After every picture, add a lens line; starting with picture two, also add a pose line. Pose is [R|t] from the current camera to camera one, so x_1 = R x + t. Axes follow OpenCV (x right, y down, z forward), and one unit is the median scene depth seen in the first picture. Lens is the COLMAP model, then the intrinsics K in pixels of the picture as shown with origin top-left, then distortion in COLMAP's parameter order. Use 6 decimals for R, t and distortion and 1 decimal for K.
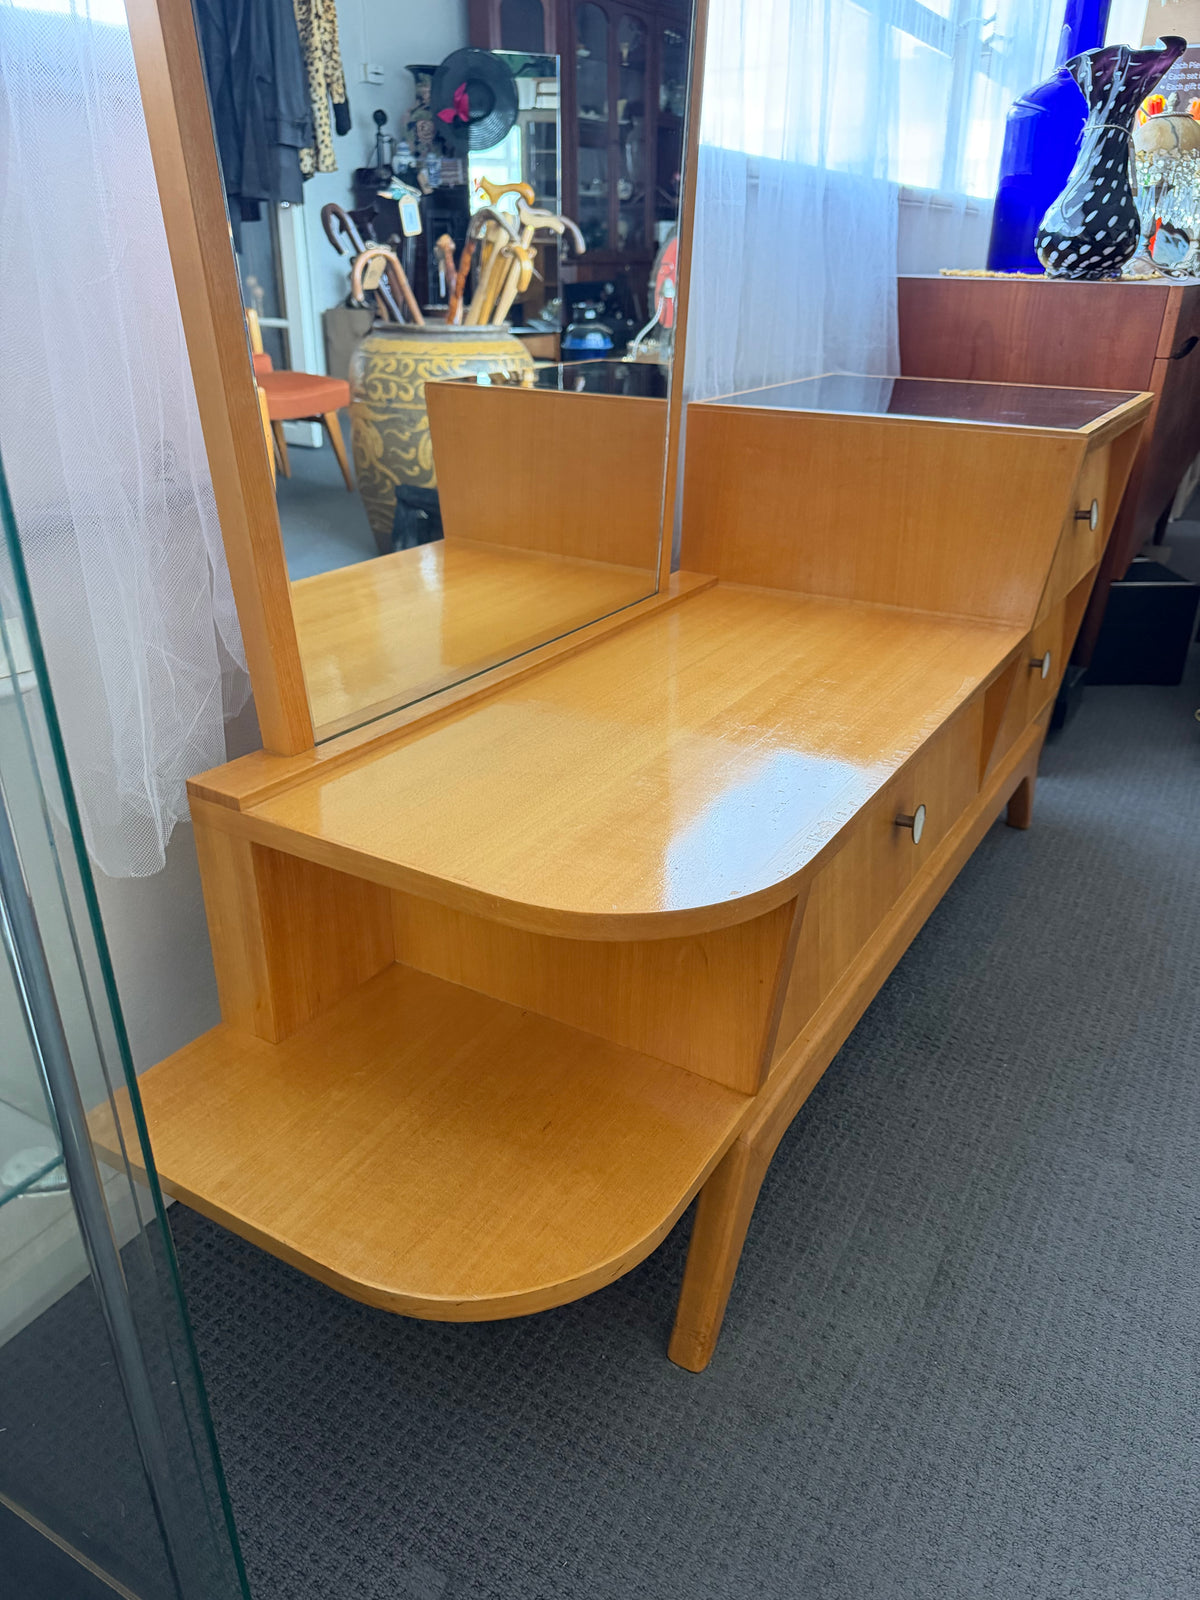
lens RADIAL K [[1131.0, 0, 600.4], [0, 1131.0, 795.8], [0, 0, 1]] dist [0.035268, -0.043112]
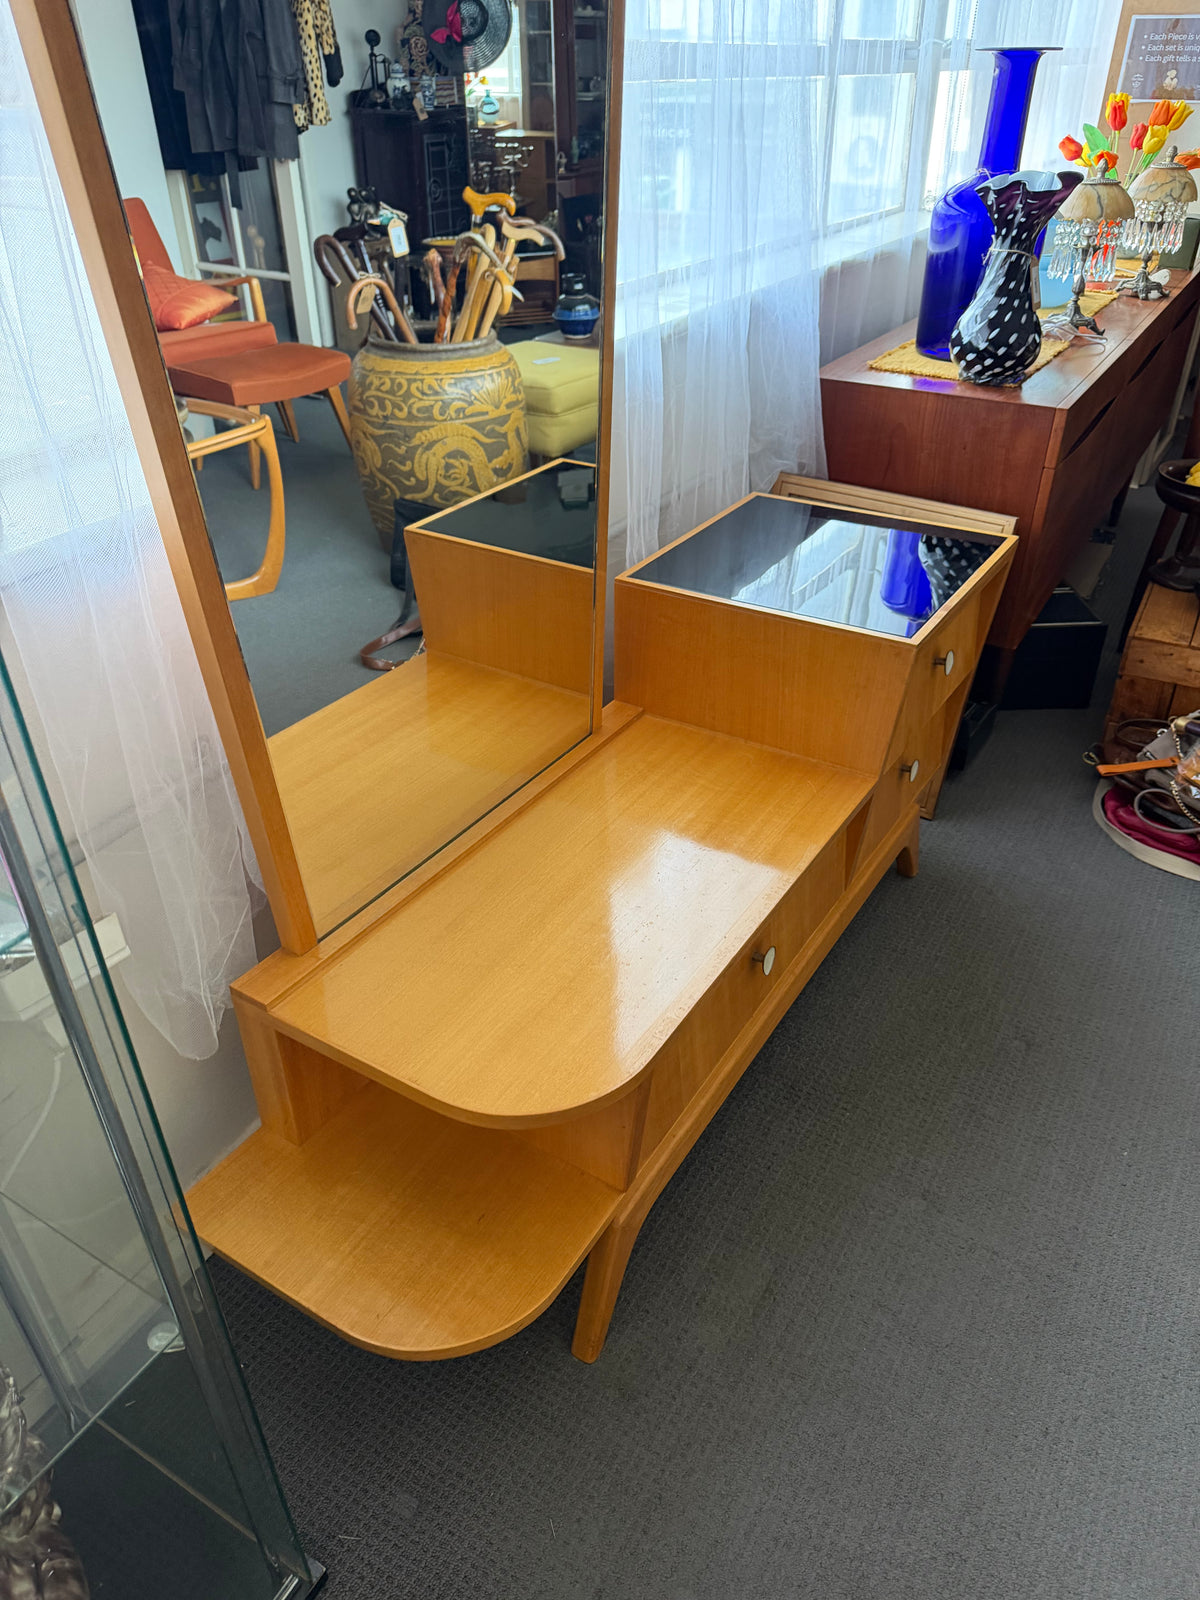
lens RADIAL K [[1131.0, 0, 592.9], [0, 1131.0, 805.6], [0, 0, 1]] dist [0.035268, -0.043112]
pose [[0.999508, -0.006083, -0.030785, 0.068700], [0.010226, 0.990621, 0.136254, -0.205983], [0.029668, -0.136502, 0.990196, -0.183156]]
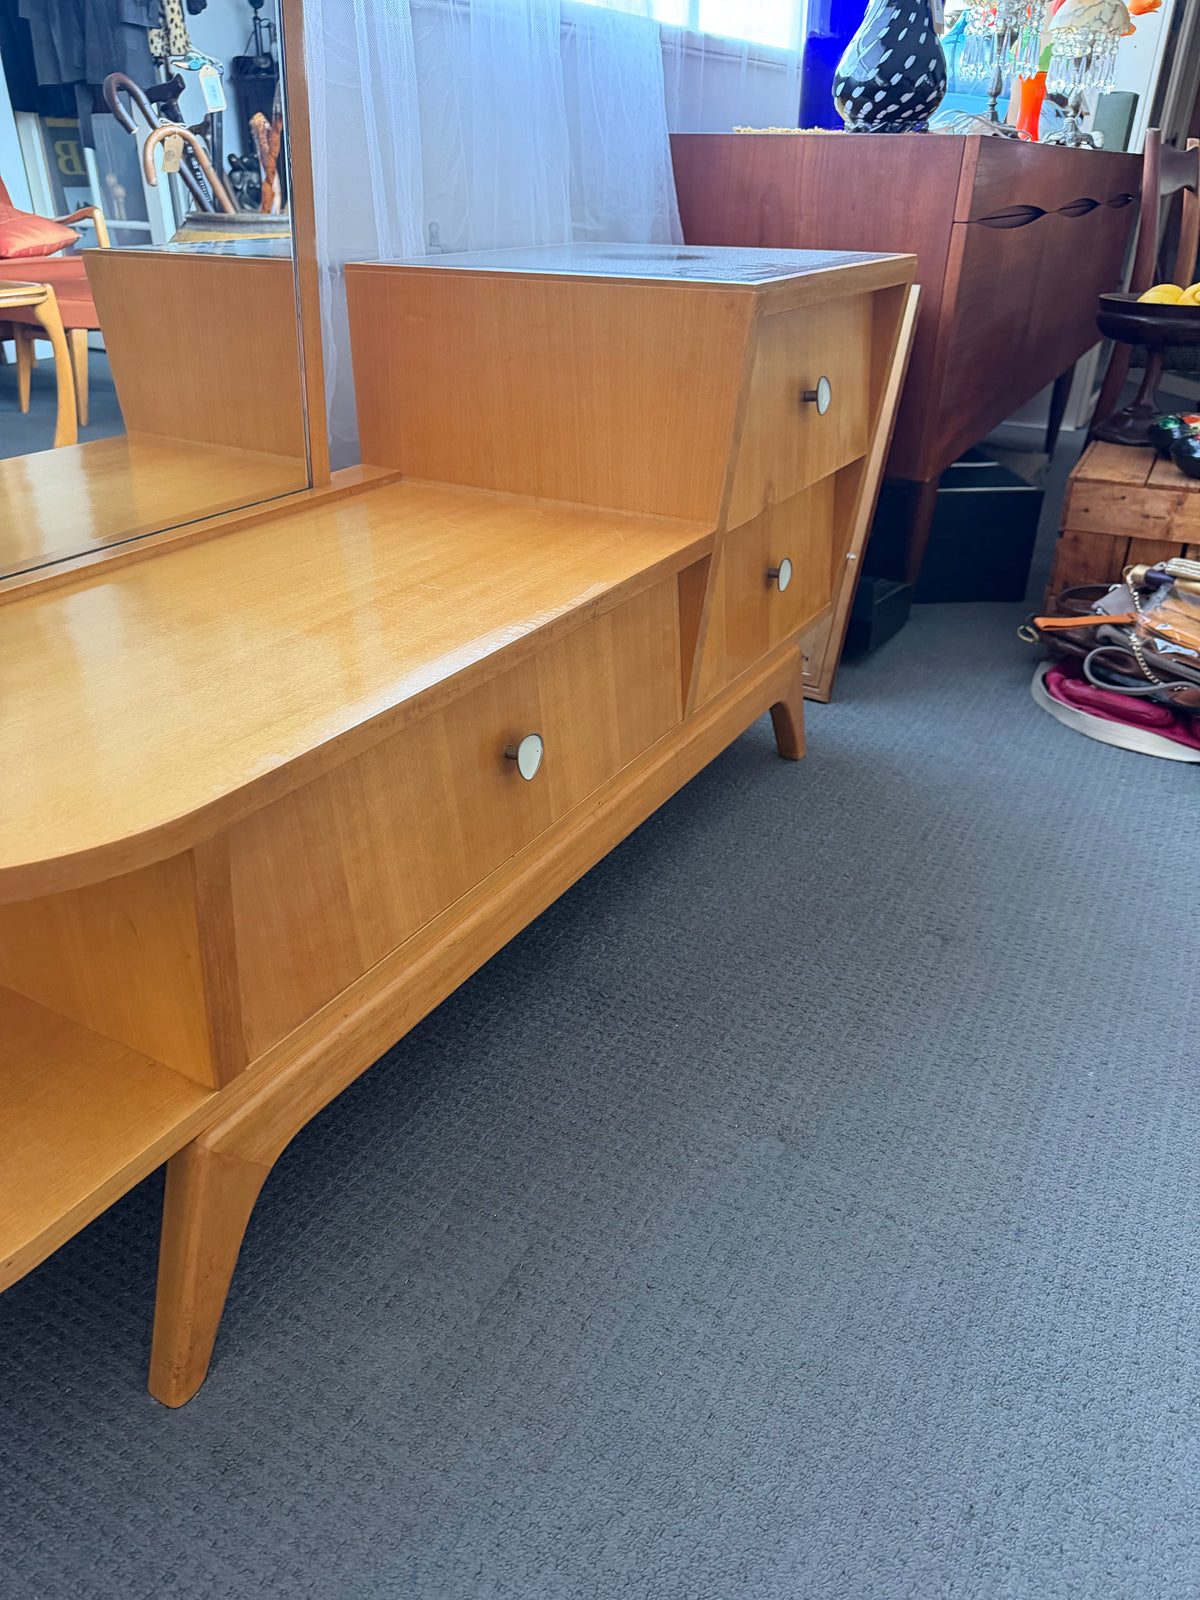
lens RADIAL K [[1131.0, 0, 584.9], [0, 1131.0, 804.2], [0, 0, 1]] dist [0.035268, -0.043112]
pose [[0.999941, -0.010473, 0.002794, 0.192439], [0.010270, 0.997830, 0.065041, 0.004204], [-0.003469, -0.065008, 0.997879, 0.092452]]
